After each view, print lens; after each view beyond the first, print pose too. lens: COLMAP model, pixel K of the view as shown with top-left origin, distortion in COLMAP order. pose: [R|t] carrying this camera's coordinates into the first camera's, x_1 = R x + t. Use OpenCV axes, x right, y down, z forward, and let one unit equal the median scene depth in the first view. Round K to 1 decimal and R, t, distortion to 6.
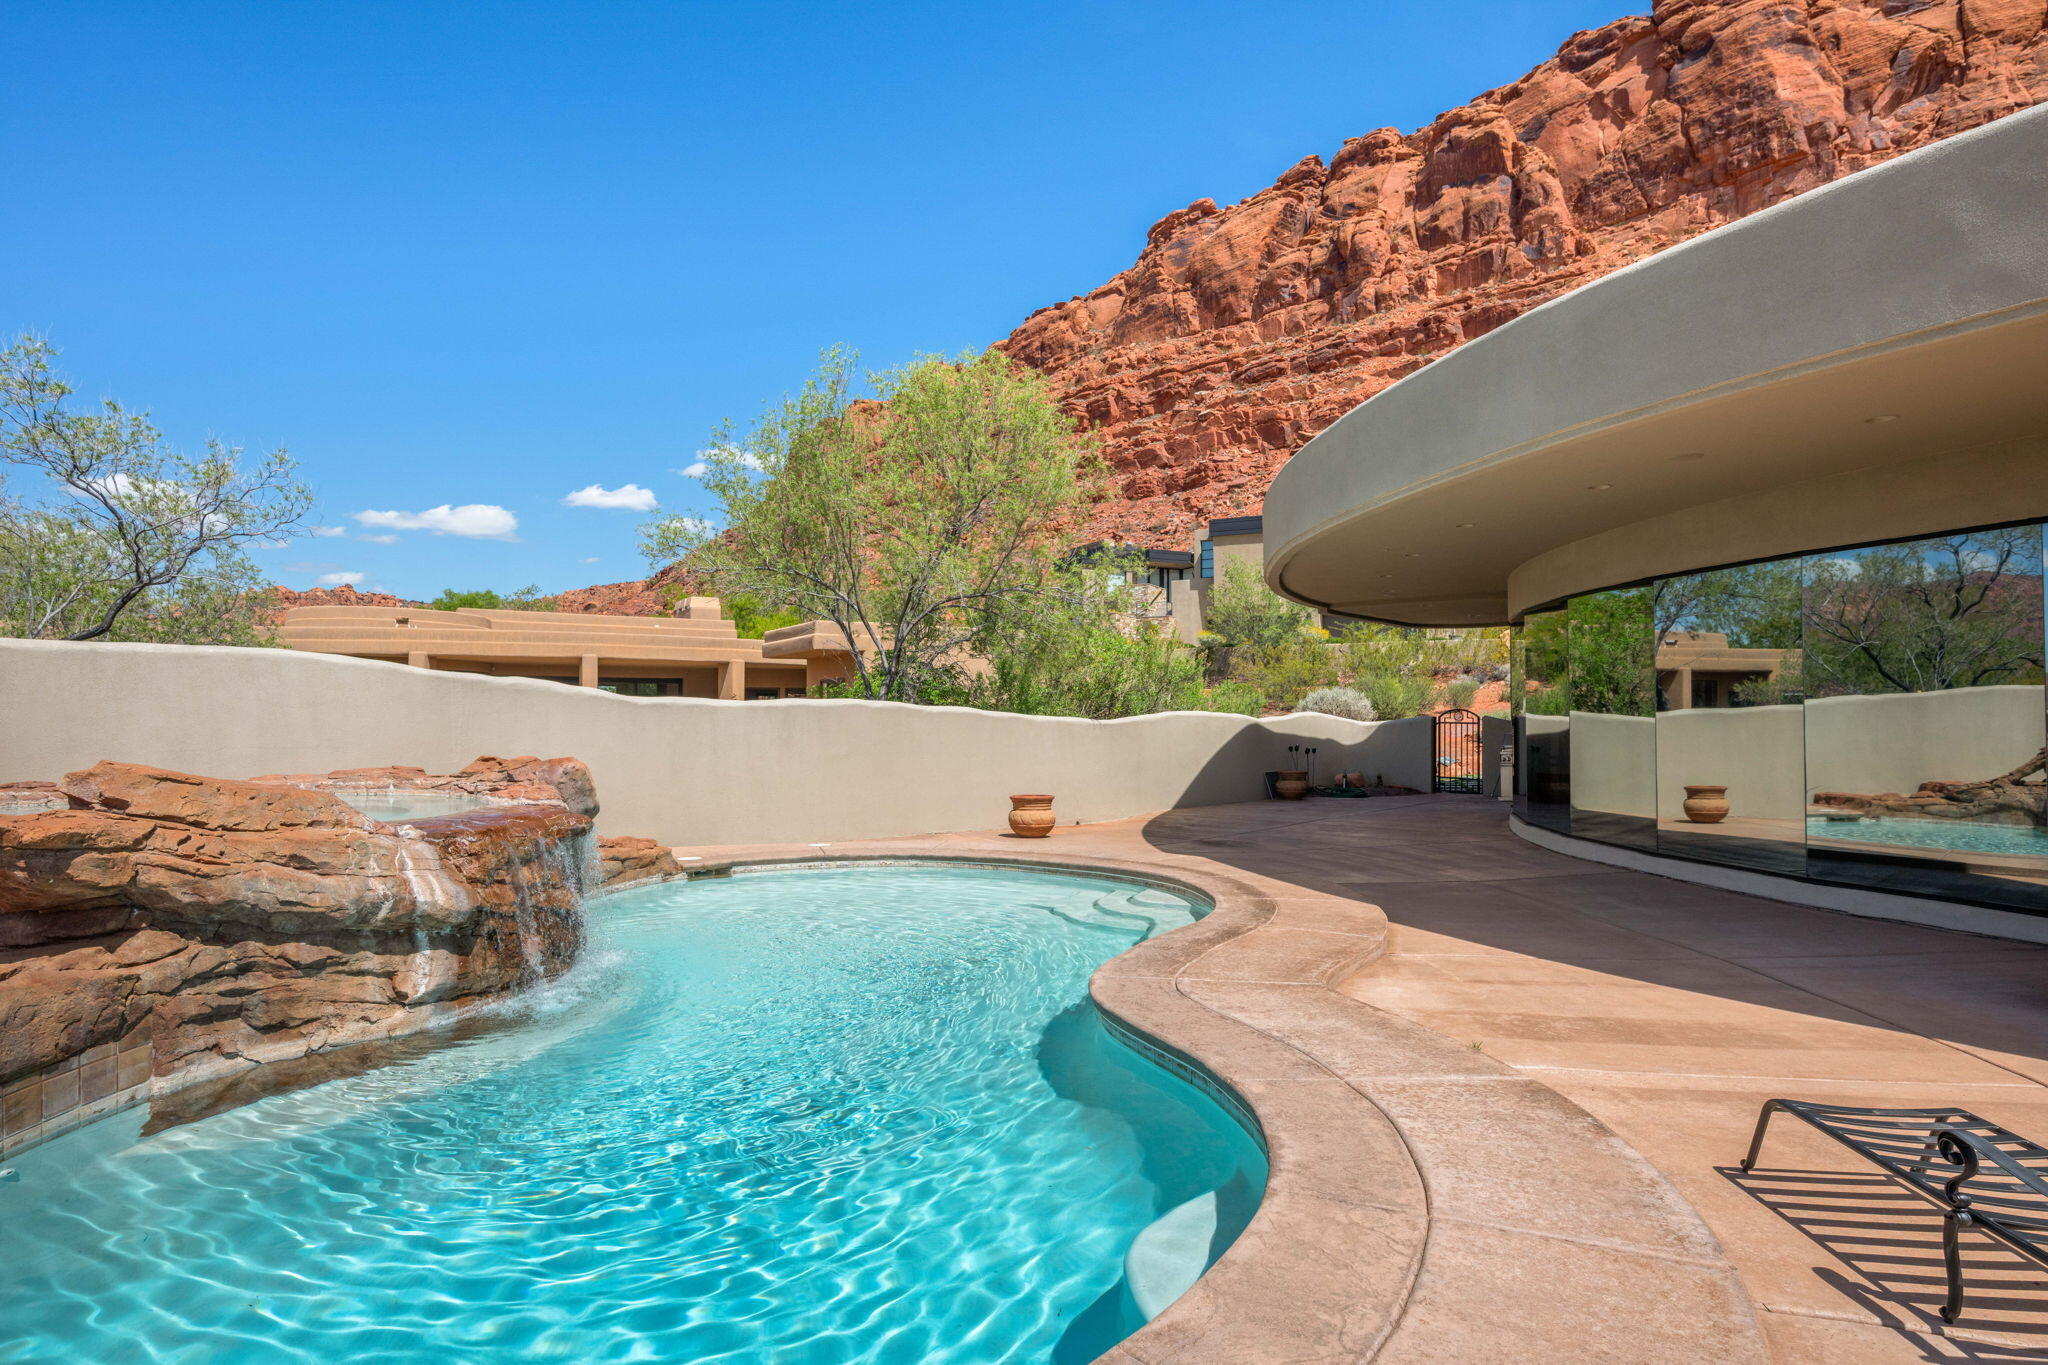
lens RADIAL K [[1069.5, 0, 1028.5], [0, 1069.5, 693.1], [0, 0, 1]] dist [-0.001364, 0.000494]
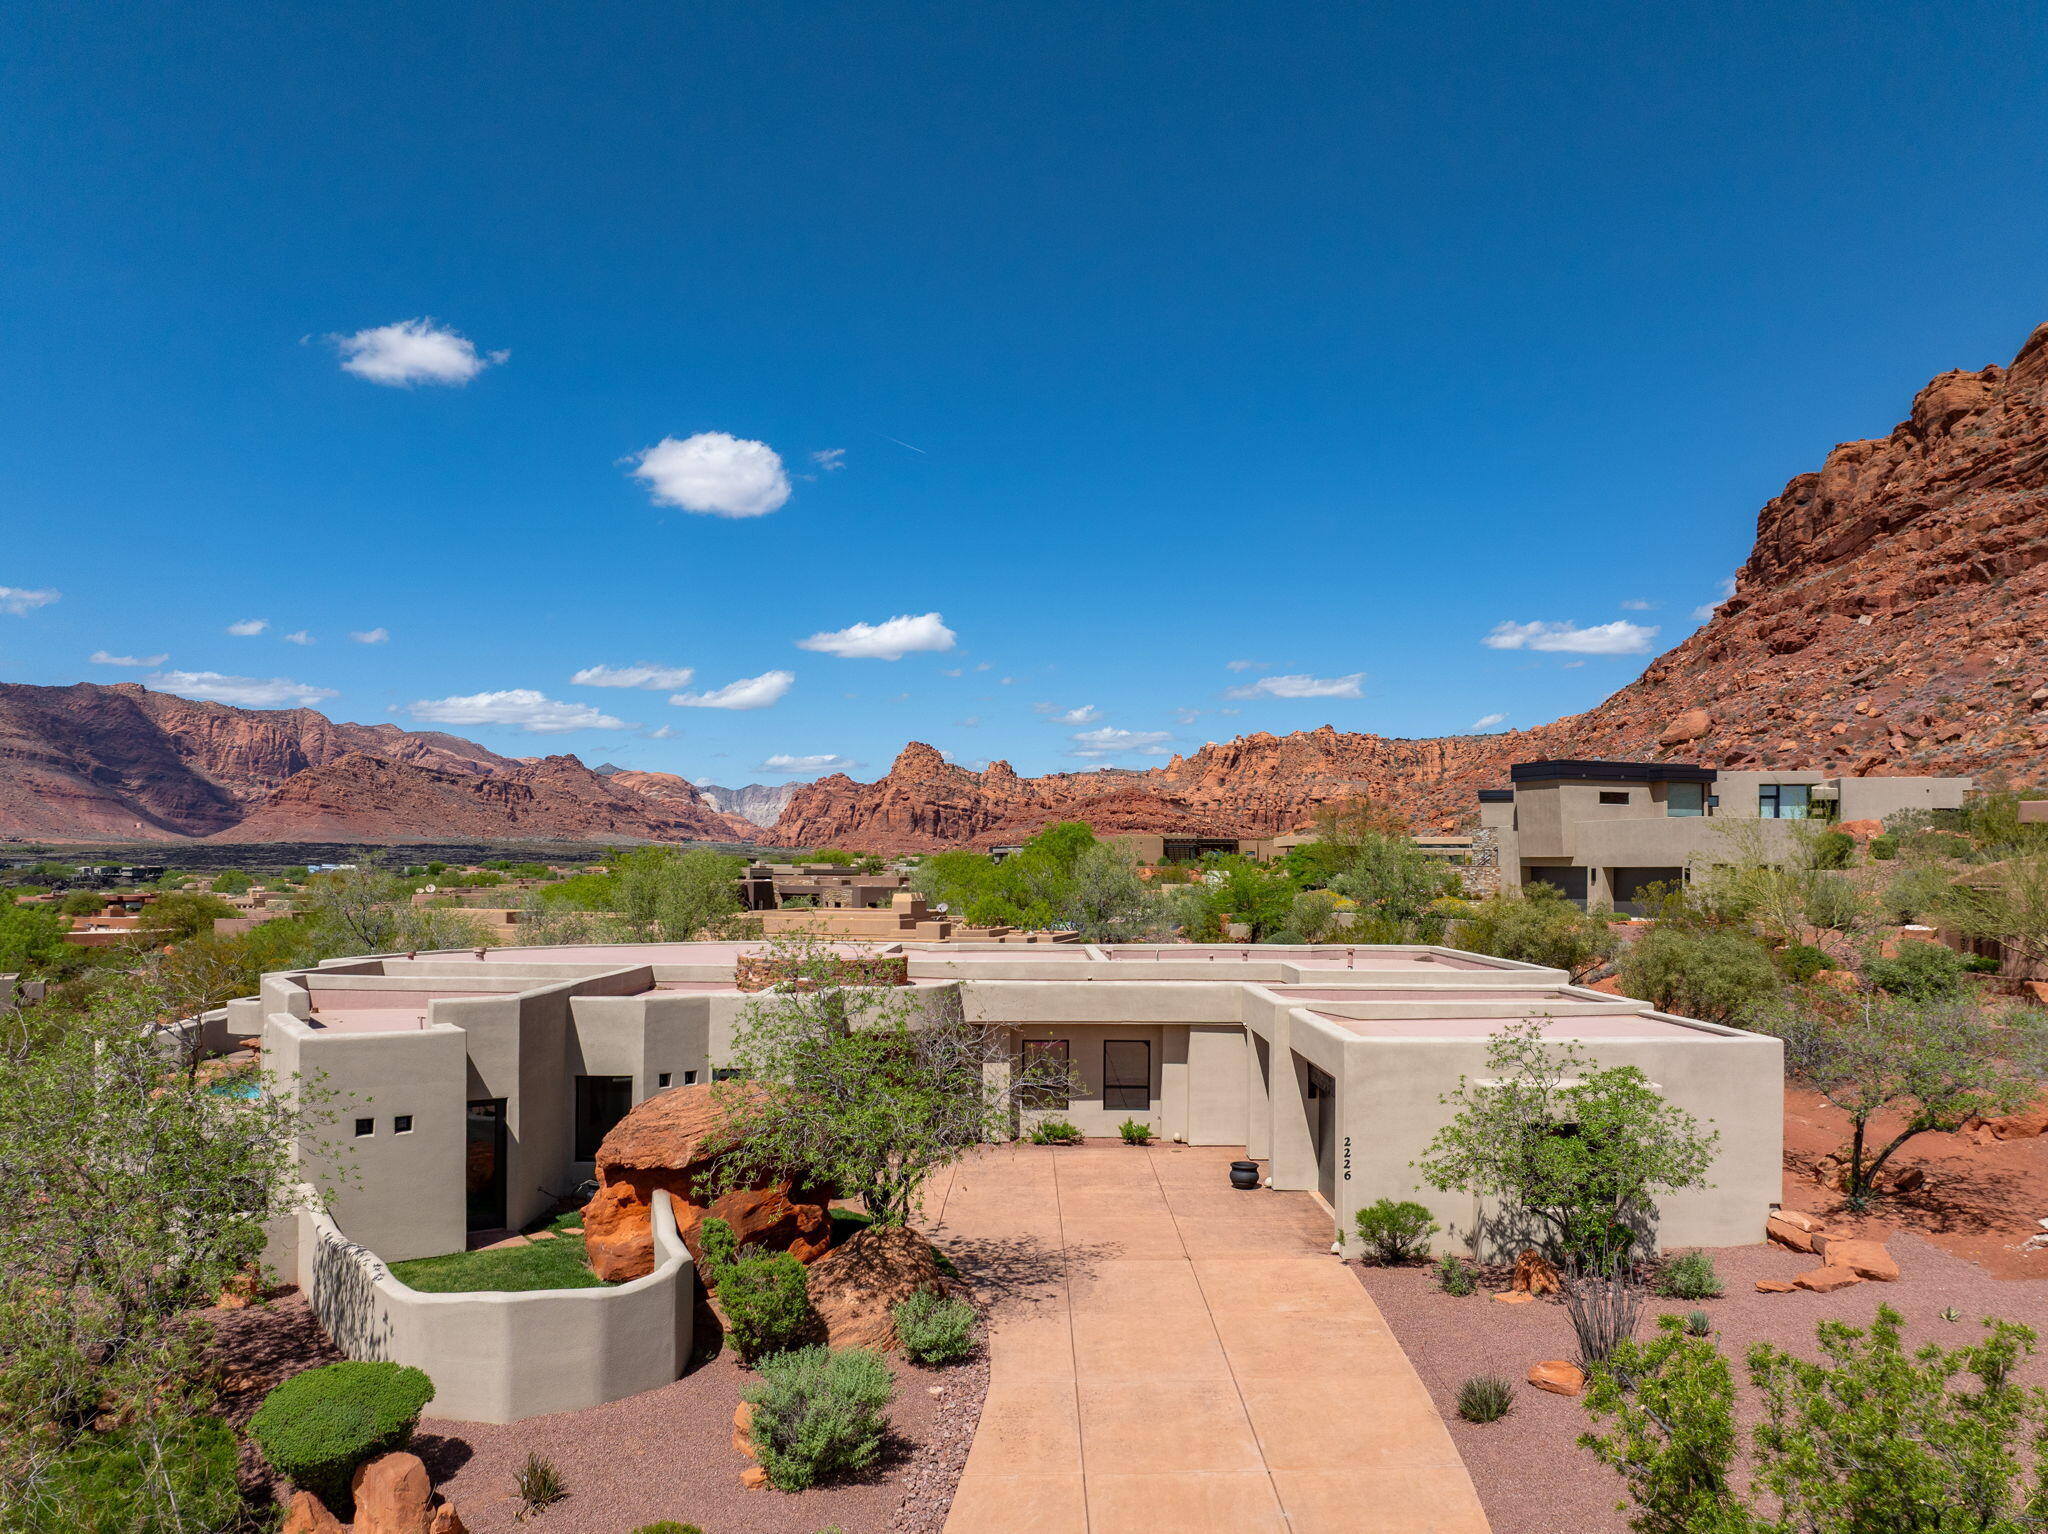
lens RADIAL K [[1462.1, 0, 1073.8], [0, 1462.1, 845.1], [0, 0, 1]] dist [-0.035601, -0.002518]
pose [[0.724490, -0.009285, -0.689223, 0.207489], [0.010690, 0.999940, -0.002234, -0.025636], [0.689202, -0.005749, 0.724546, -0.048778]]
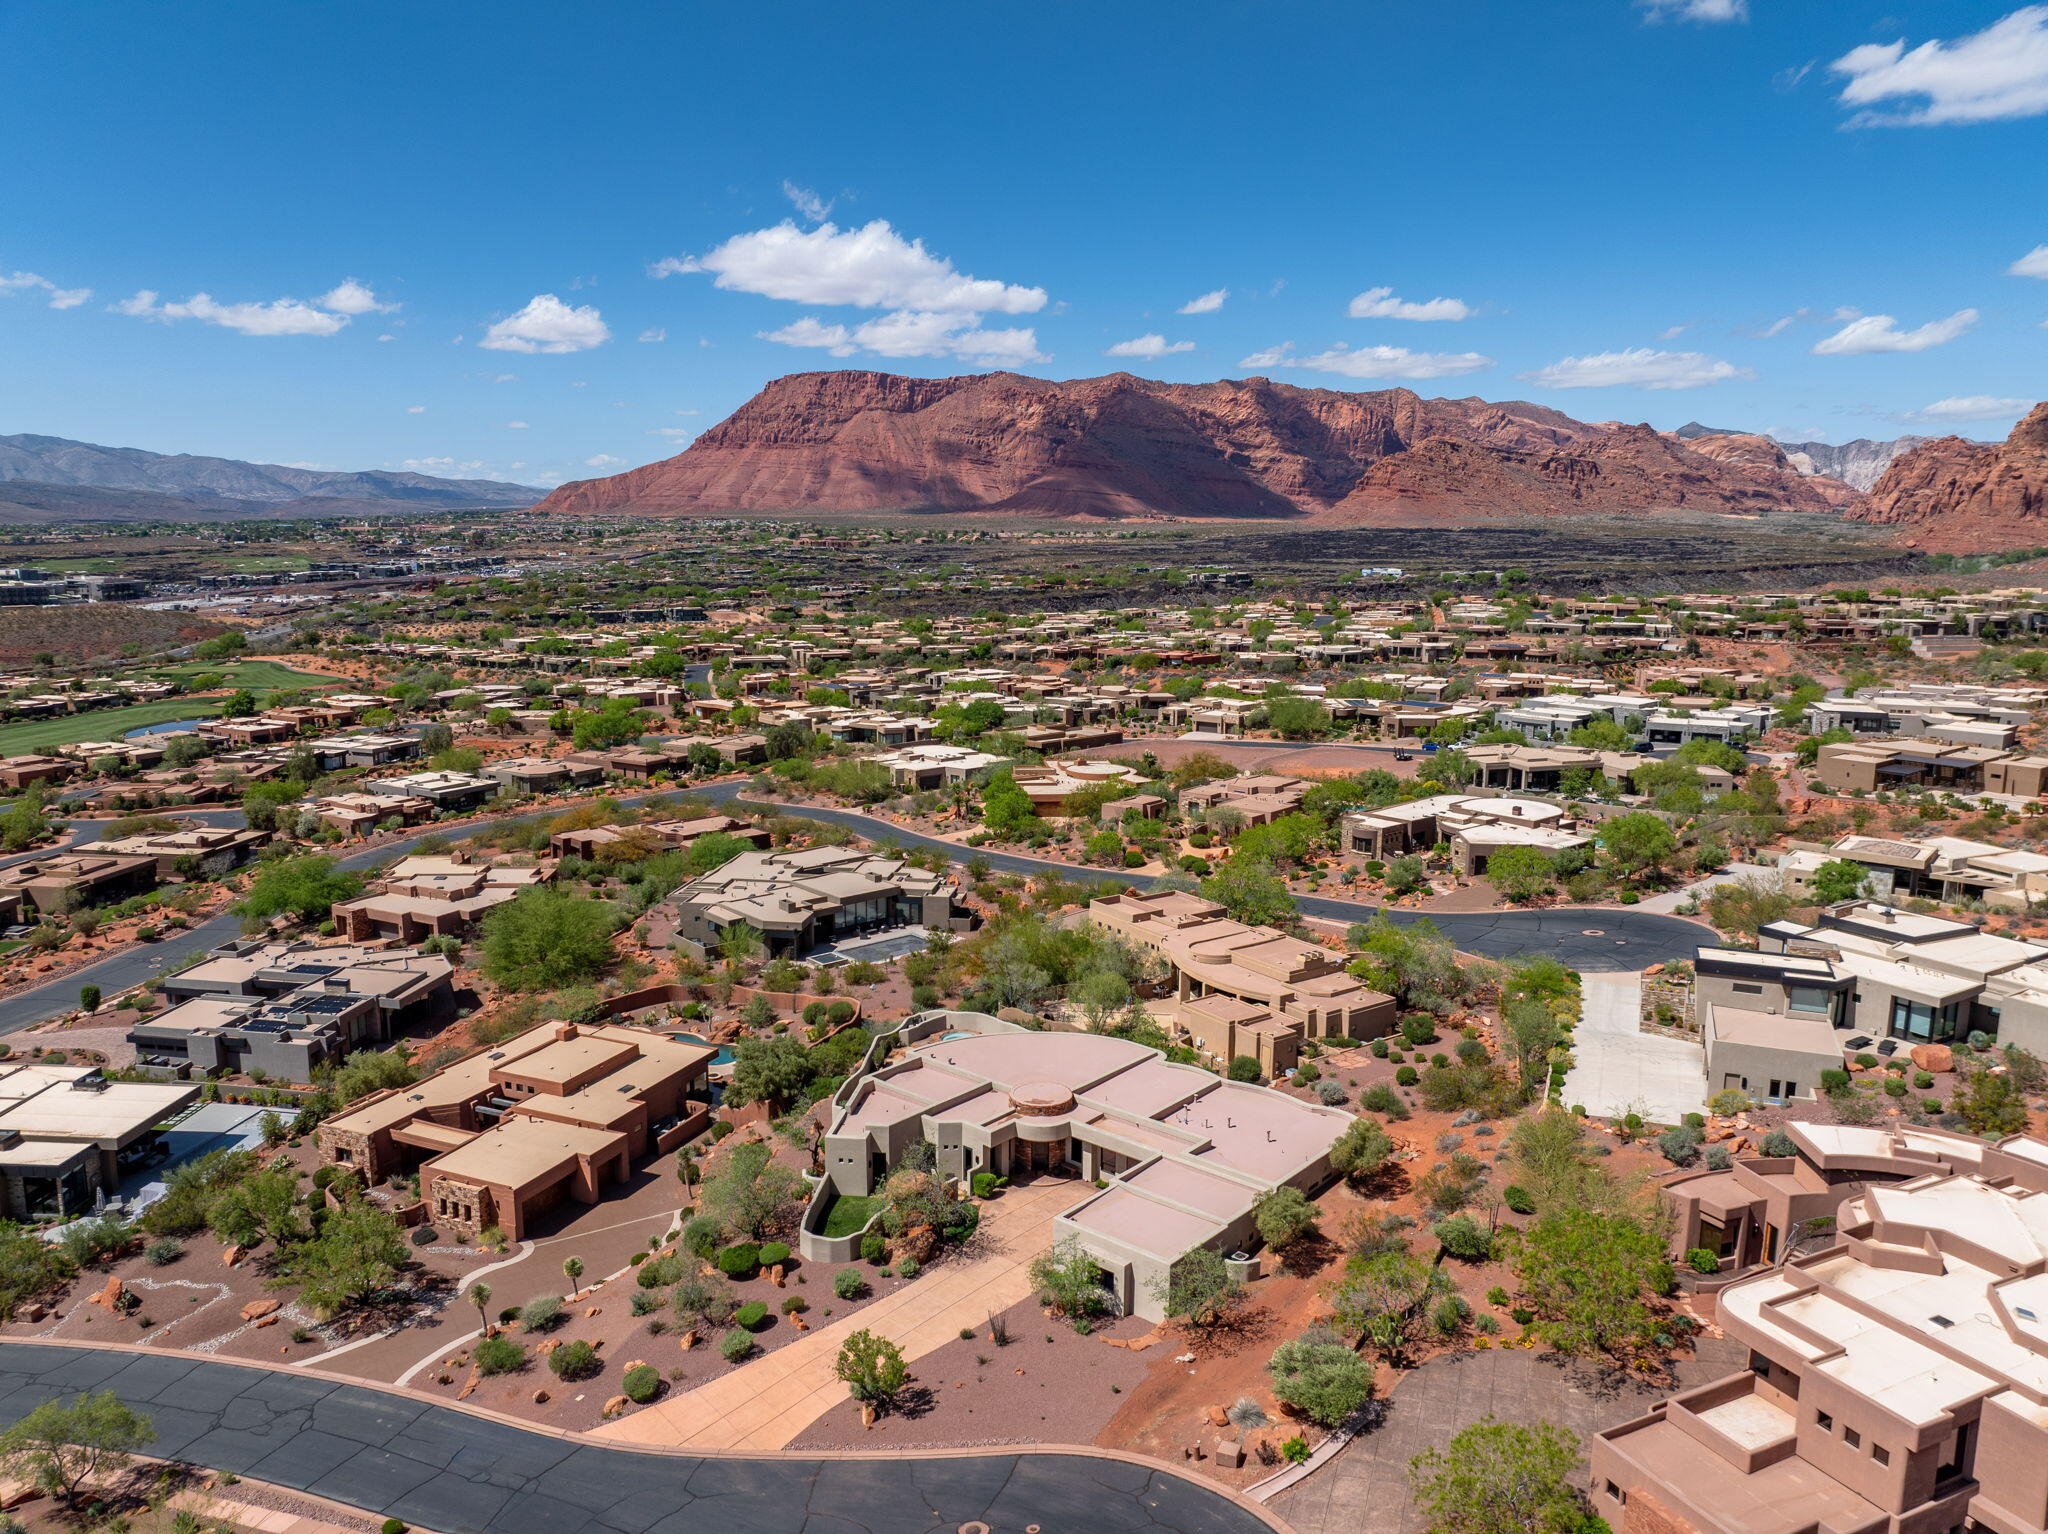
lens RADIAL K [[1445.8, 0, 1029.1], [0, 1445.8, 763.7], [0, 0, 1]] dist [-0.051148, 0.018257]
pose [[0.066723, 0.165567, -0.983939, 0.484747], [0.020290, 0.985707, 0.167241, -0.186295], [0.997565, -0.031123, 0.062410, 0.025928]]
